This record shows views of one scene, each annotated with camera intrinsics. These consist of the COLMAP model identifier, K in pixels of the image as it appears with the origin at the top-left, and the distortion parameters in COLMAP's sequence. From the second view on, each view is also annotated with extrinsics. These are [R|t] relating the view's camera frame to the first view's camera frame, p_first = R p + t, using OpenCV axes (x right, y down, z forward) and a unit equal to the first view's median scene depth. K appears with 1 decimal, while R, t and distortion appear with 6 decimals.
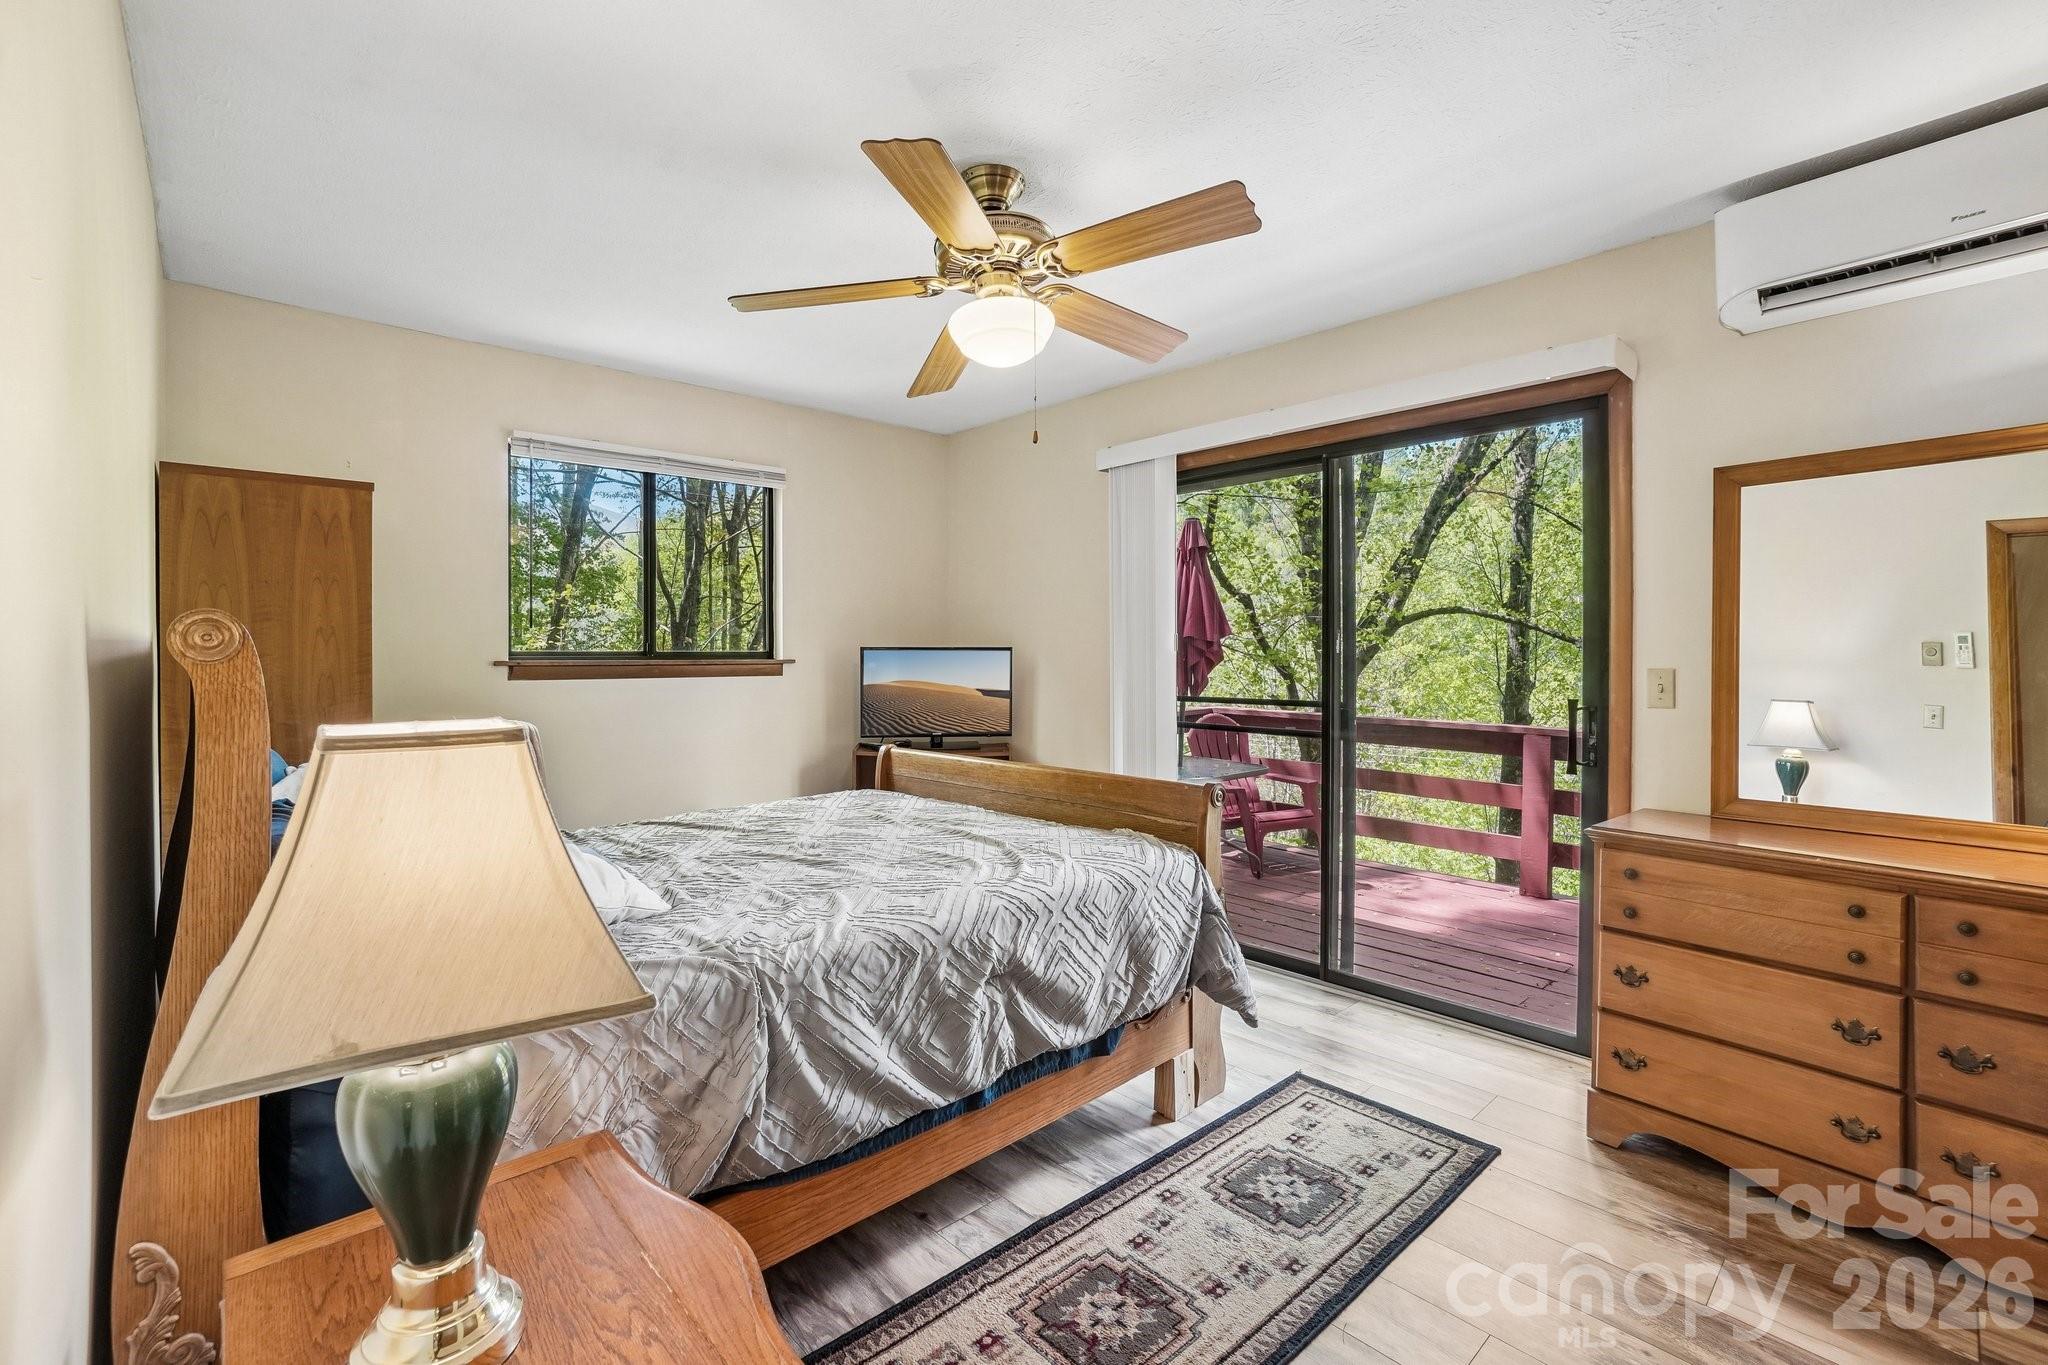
lens RADIAL K [[900.1, 0, 1014.9], [0, 900.1, 662.0], [0, 0, 1]] dist [-0.051110, 0.021868]
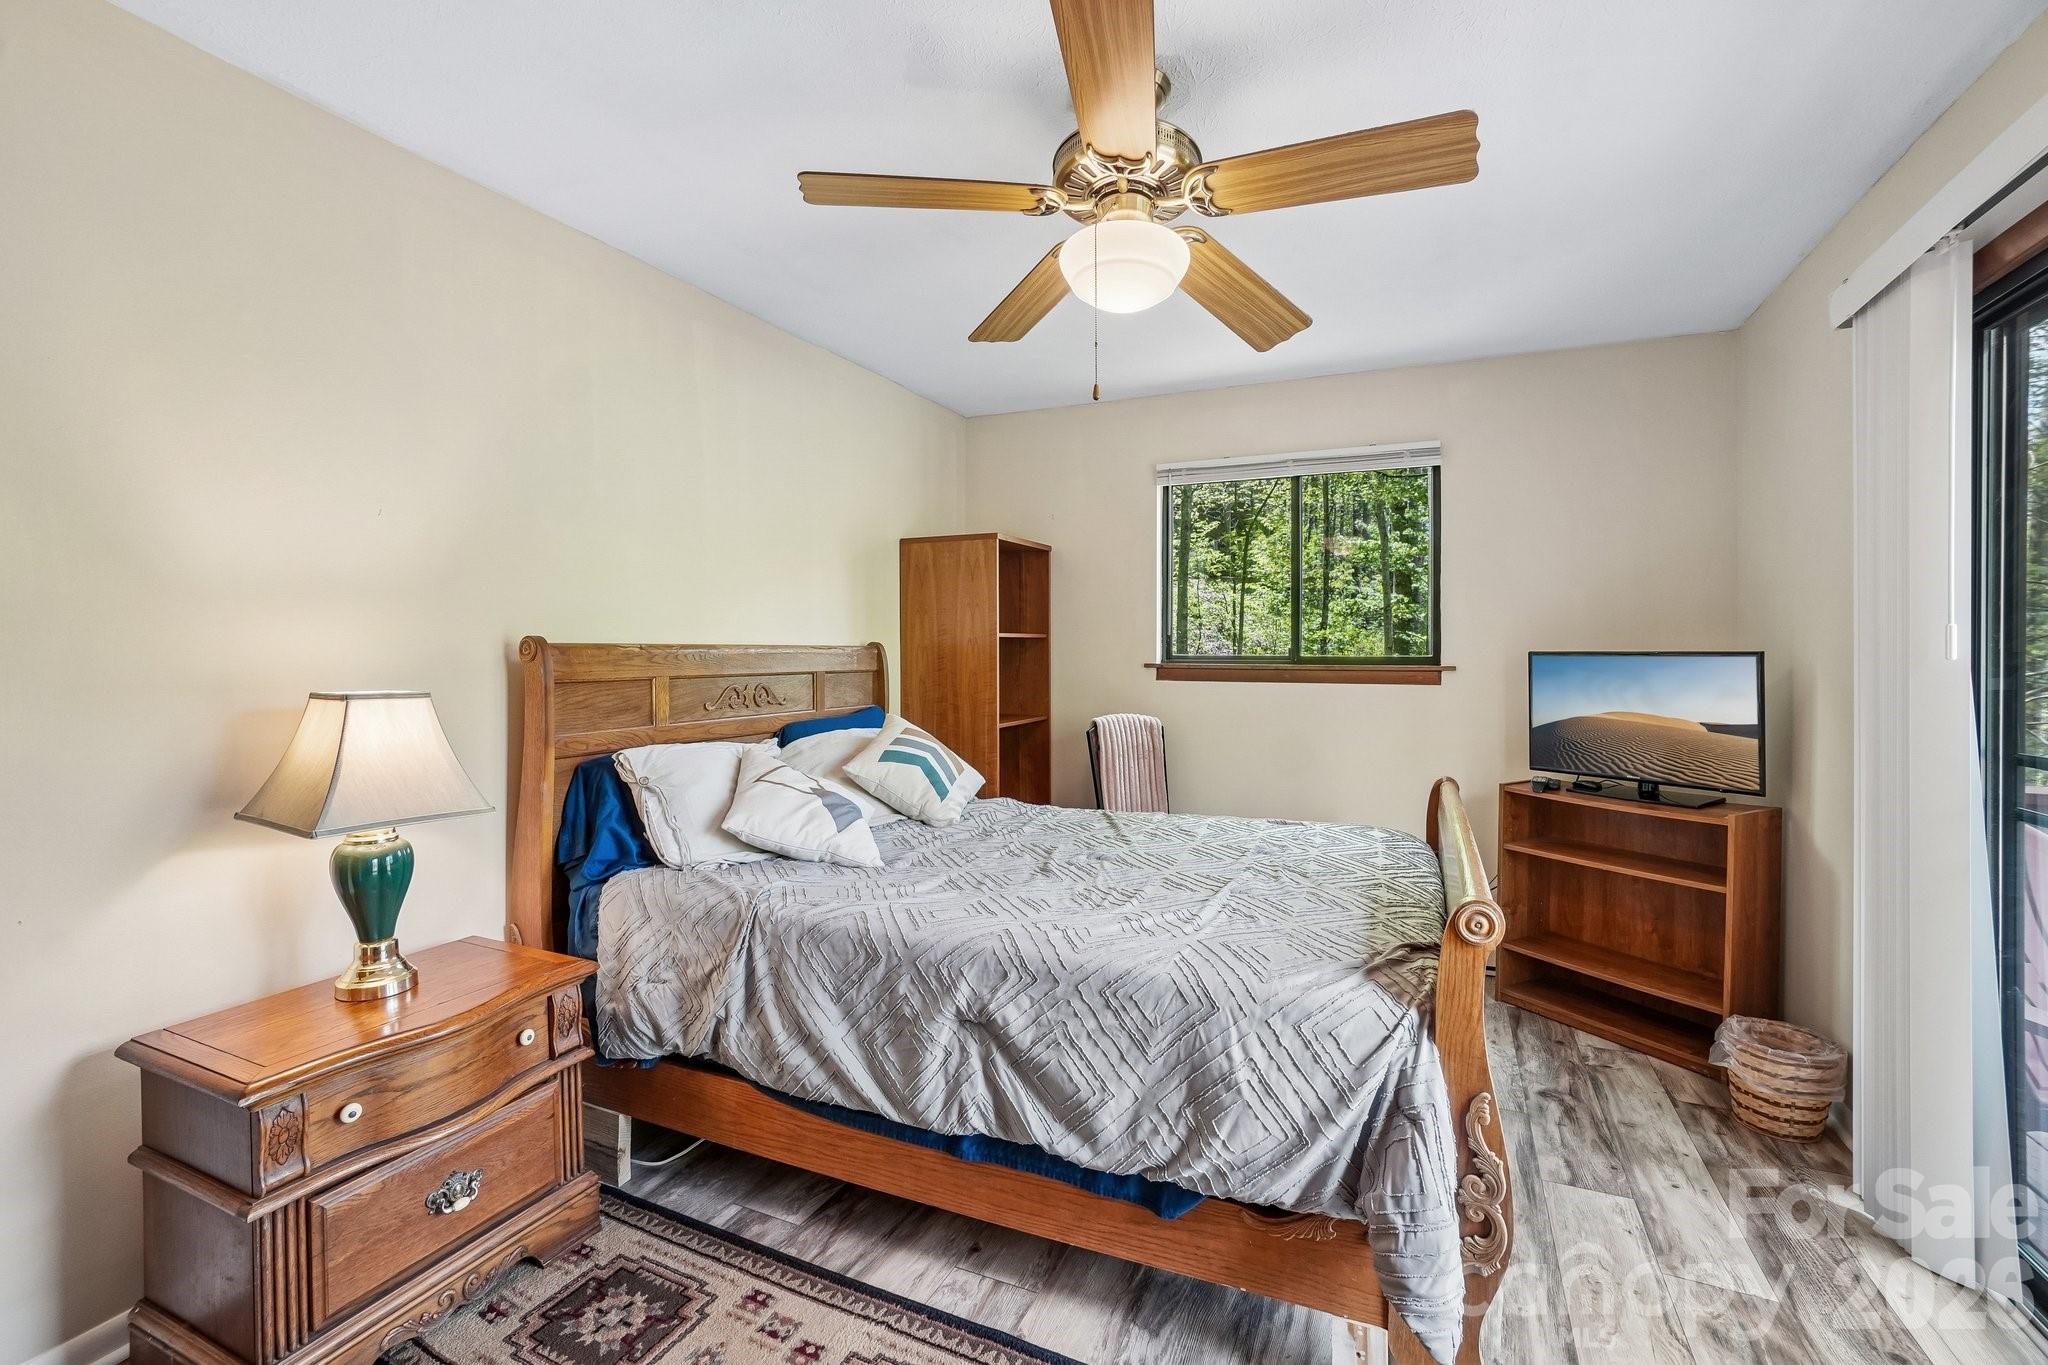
lens RADIAL K [[900.1, 0, 1014.9], [0, 900.1, 662.0], [0, 0, 1]] dist [-0.051110, 0.021868]
pose [[0.385668, 0.011469, -0.922566, 0.804278], [-0.014095, 0.999879, 0.006538, -0.014678], [0.922530, 0.010482, 0.385783, 0.682611]]
